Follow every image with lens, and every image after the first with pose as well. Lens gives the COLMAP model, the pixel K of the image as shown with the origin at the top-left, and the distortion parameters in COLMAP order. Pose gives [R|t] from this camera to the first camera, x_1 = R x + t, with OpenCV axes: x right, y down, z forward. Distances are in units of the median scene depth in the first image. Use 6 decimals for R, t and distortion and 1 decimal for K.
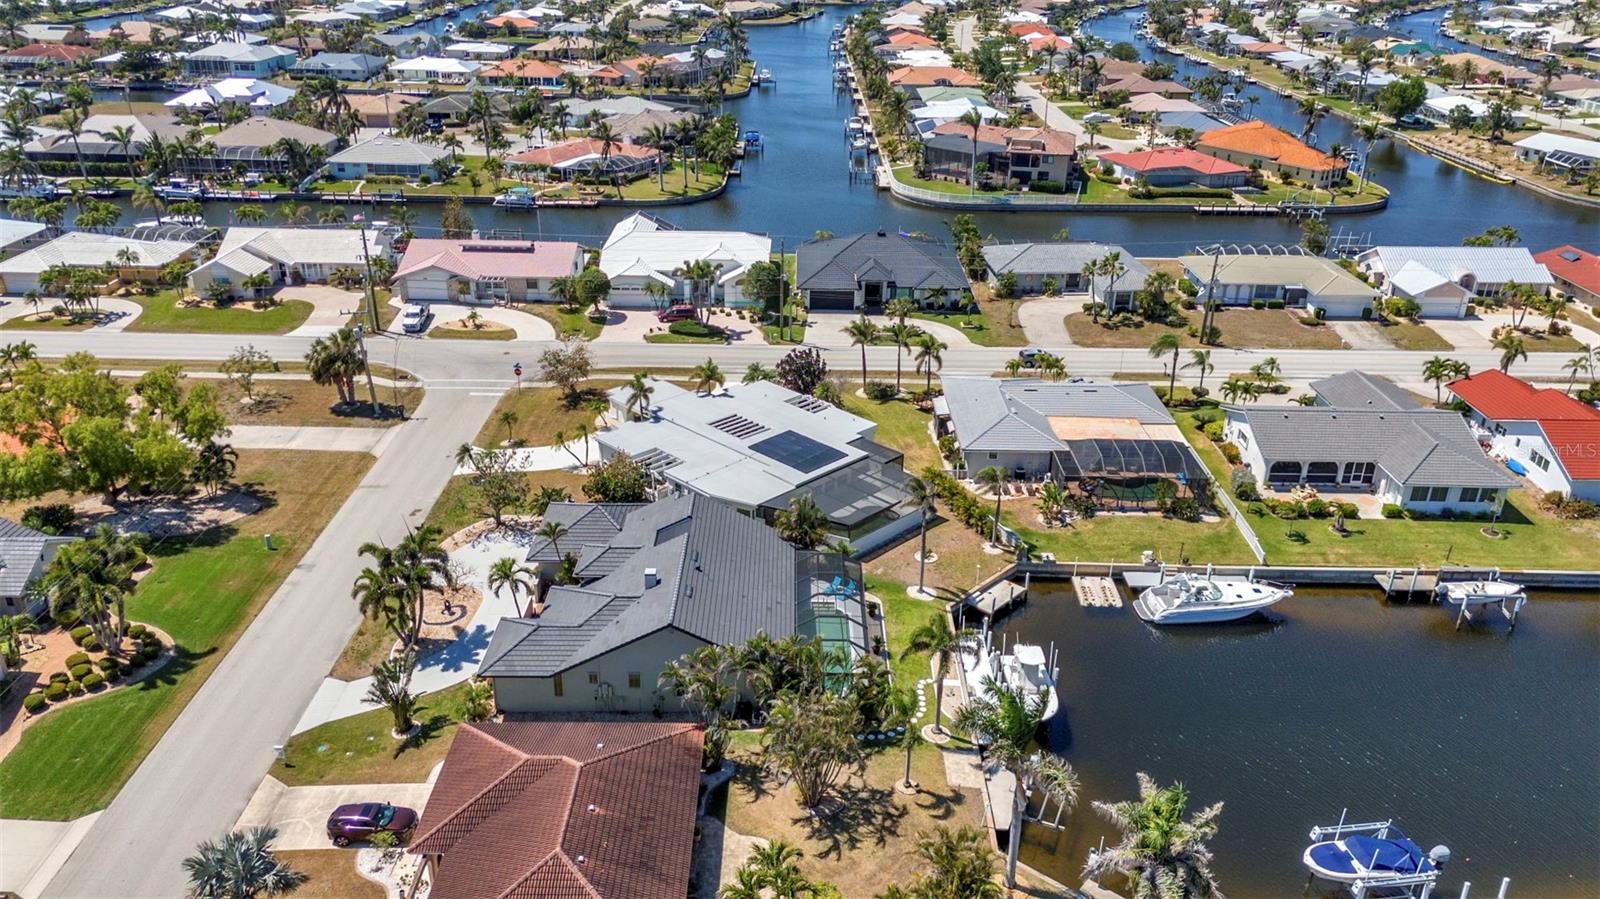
lens RADIAL K [[1177.2, 0, 800.0], [0, 1177.2, 449.5], [0, 0, 1]] dist [0.052883, -0.037740]
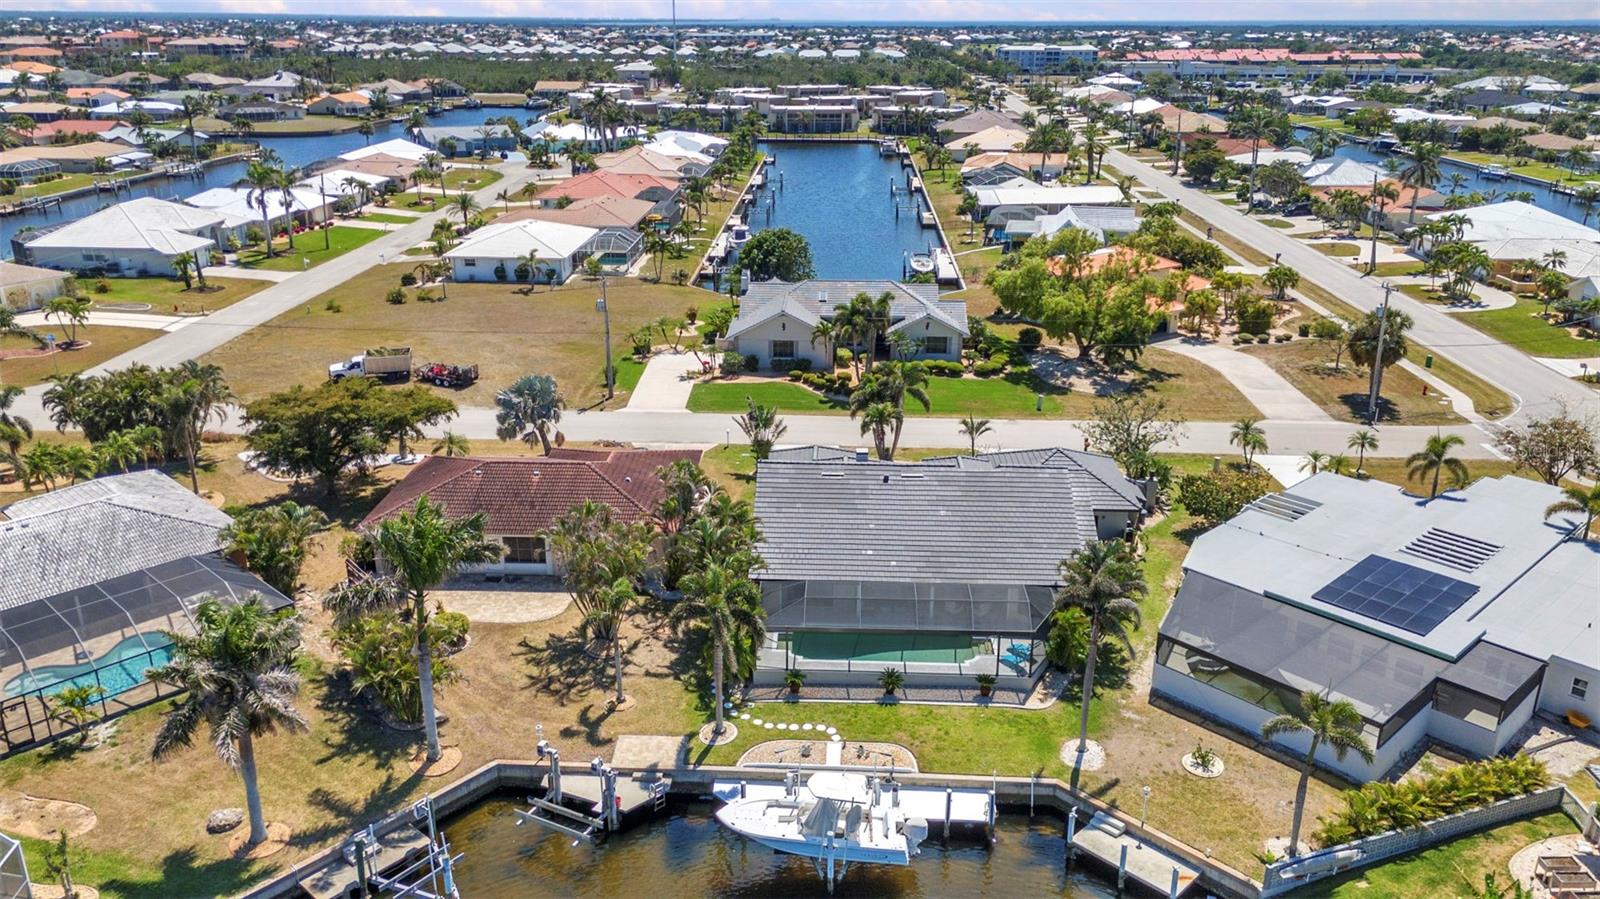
lens RADIAL K [[1177.2, 0, 800.0], [0, 1177.2, 449.5], [0, 0, 1]] dist [0.052883, -0.037740]
pose [[-0.050315, 0.324165, -0.944662, 0.571482], [-0.417701, 0.852333, 0.314730, -0.126859], [0.907190, 0.410422, 0.092519, 0.679935]]
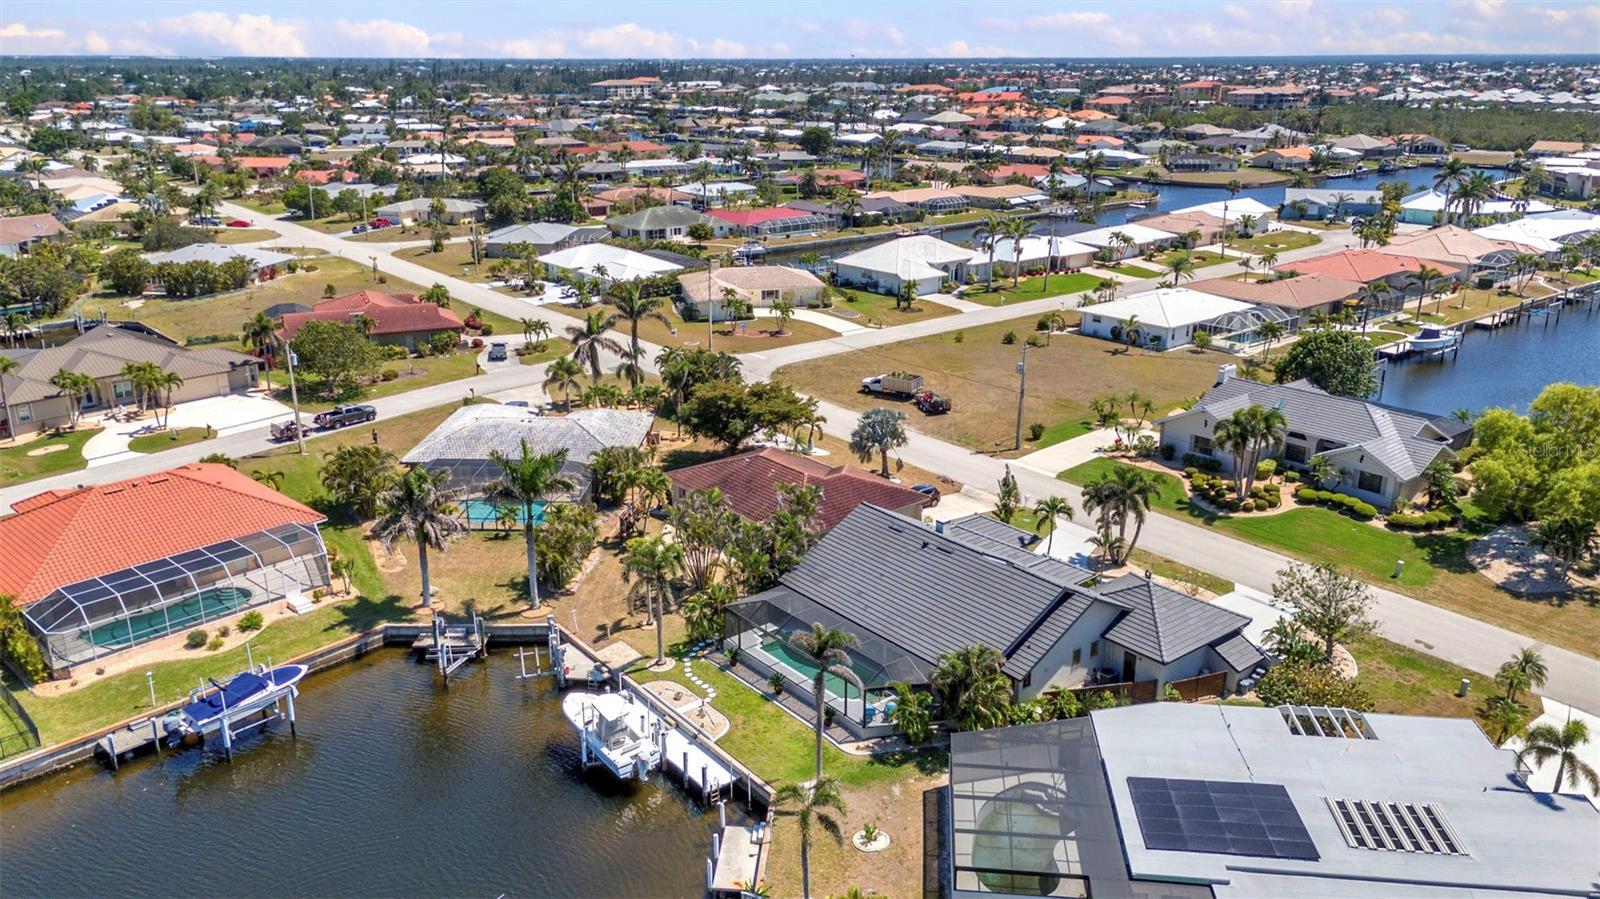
lens RADIAL K [[1174.6, 0, 780.1], [0, 1174.6, 450.7], [0, 0, 1]] dist [0.064032, -0.078710]
pose [[-0.793062, 0.177711, -0.582641, 0.447758], [-0.260232, 0.765976, 0.587844, -0.397470], [0.550755, 0.617819, -0.561221, 1.139306]]
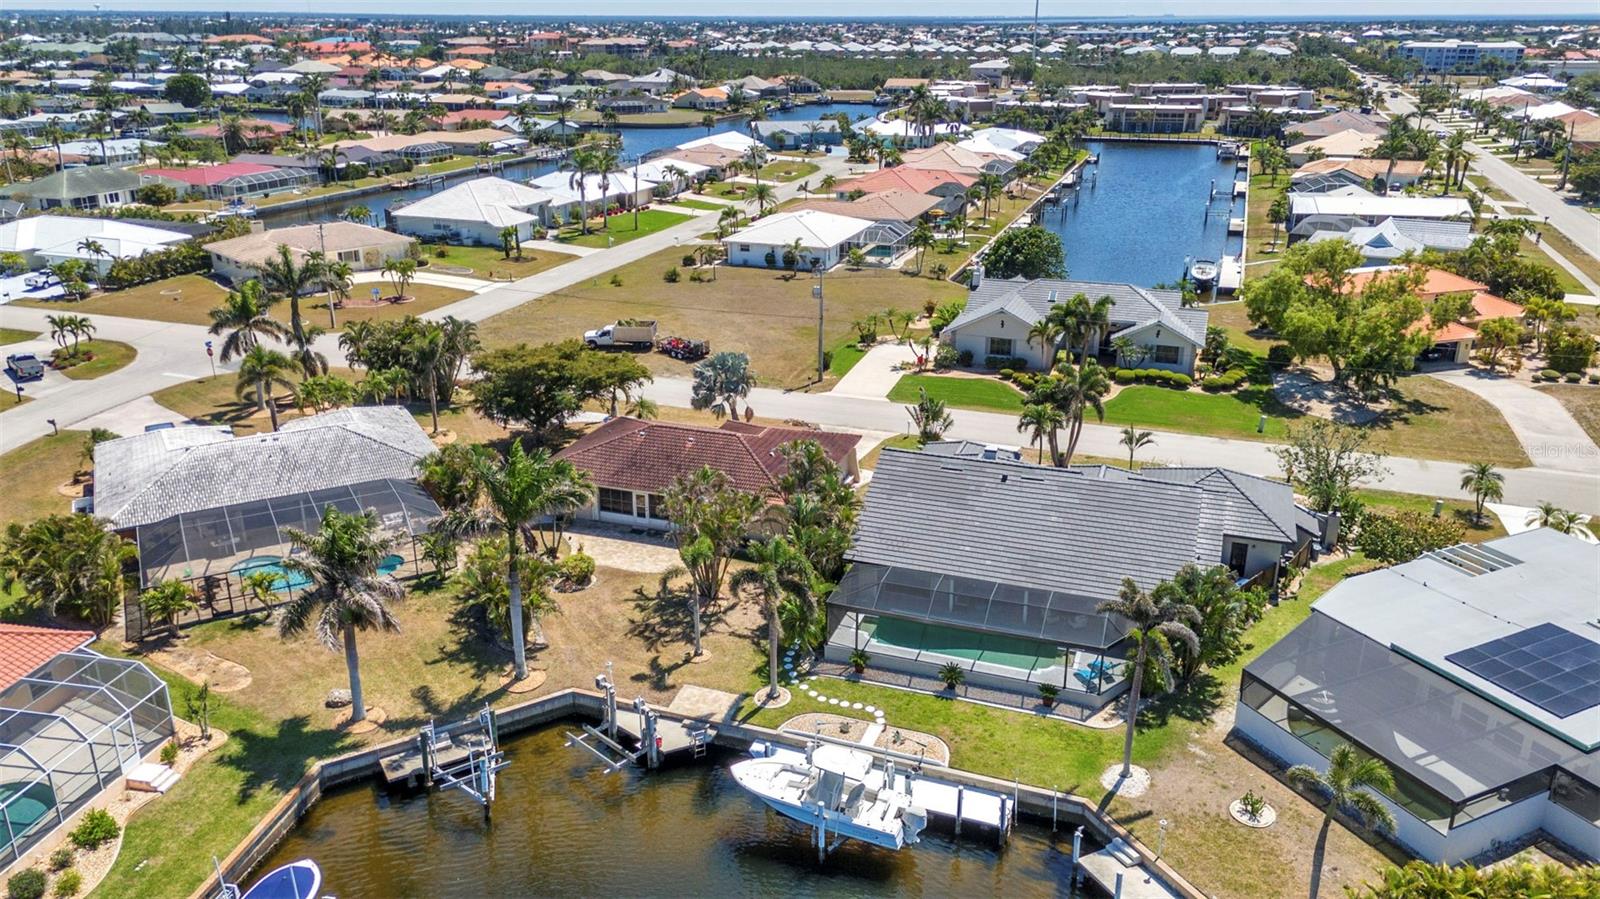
lens RADIAL K [[1176.8, 0, 796.7], [0, 1176.8, 448.9], [0, 0, 1]] dist [0.068374, -0.074817]
pose [[-0.348754, 0.304211, -0.886469, 0.564205], [-0.393751, 0.810770, 0.433142, -0.177219], [0.850489, 0.500108, -0.162976, 0.795651]]
